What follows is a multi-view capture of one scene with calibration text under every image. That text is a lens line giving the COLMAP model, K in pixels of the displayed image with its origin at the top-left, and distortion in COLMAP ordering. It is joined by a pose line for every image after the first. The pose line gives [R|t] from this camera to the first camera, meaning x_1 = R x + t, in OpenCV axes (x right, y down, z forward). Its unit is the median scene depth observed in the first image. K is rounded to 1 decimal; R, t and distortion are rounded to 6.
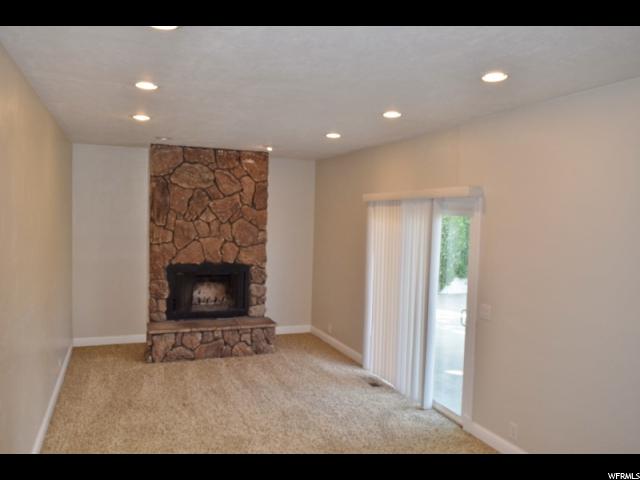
lens RADIAL K [[503.3, 0, 320.0], [0, 503.3, 240.0], [0, 0, 1]] dist [-0.012482, -0.001042]
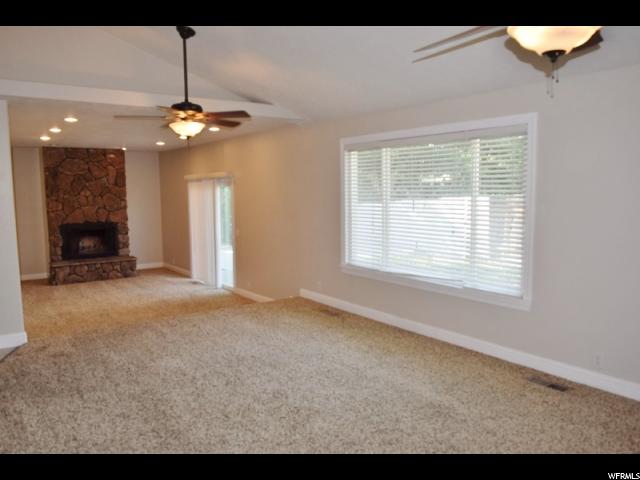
lens RADIAL K [[503.3, 0, 320.0], [0, 503.3, 240.0], [0, 0, 1]] dist [-0.012482, -0.001042]
pose [[0.970676, -0.061161, 0.232480, 0.112062], [0.047887, 0.996907, 0.062323, 0.038161], [-0.235572, -0.049362, 0.970602, -0.692203]]
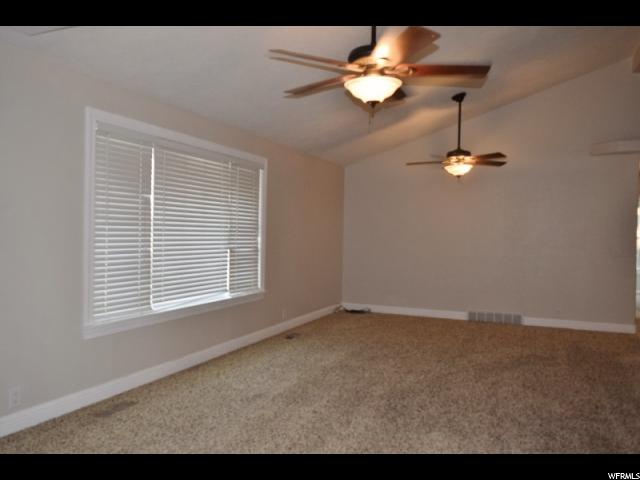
lens RADIAL K [[503.3, 0, 320.0], [0, 503.3, 240.0], [0, 0, 1]] dist [-0.012482, -0.001042]
pose [[-0.704717, -0.049372, 0.707768, -0.195726], [-0.000874, 0.997635, 0.068722, 0.015004], [-0.709488, 0.047811, -0.703094, 0.458082]]
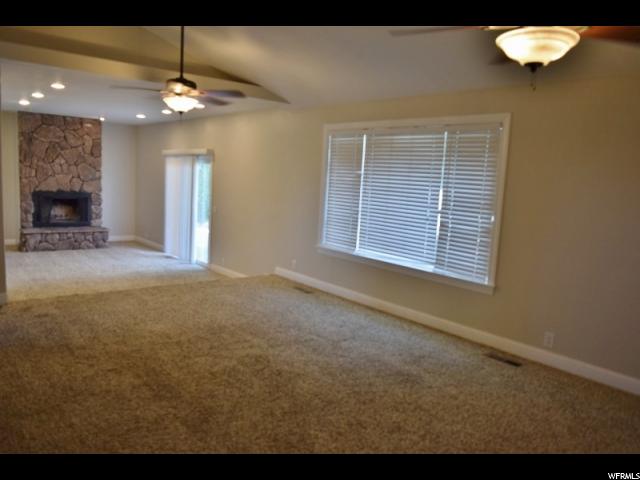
lens RADIAL K [[503.3, 0, 320.0], [0, 503.3, 240.0], [0, 0, 1]] dist [-0.012482, -0.001042]
pose [[0.954135, -0.012855, 0.299100, 0.074810], [-0.015027, 0.995762, 0.090731, 0.045103], [-0.298999, -0.091064, 0.949898, -0.728765]]
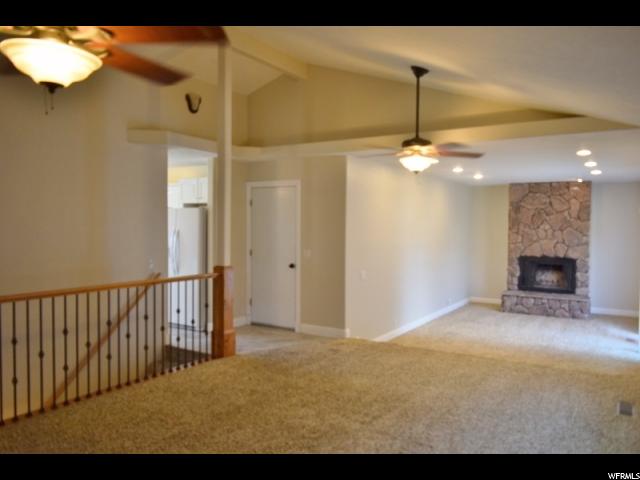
lens RADIAL K [[503.3, 0, 320.0], [0, 503.3, 240.0], [0, 0, 1]] dist [-0.012482, -0.001042]
pose [[0.583769, 0.006140, -0.811897, 0.638731], [-0.032499, 0.999347, -0.015810, 0.043627], [0.811269, 0.035616, 0.583587, -0.475436]]
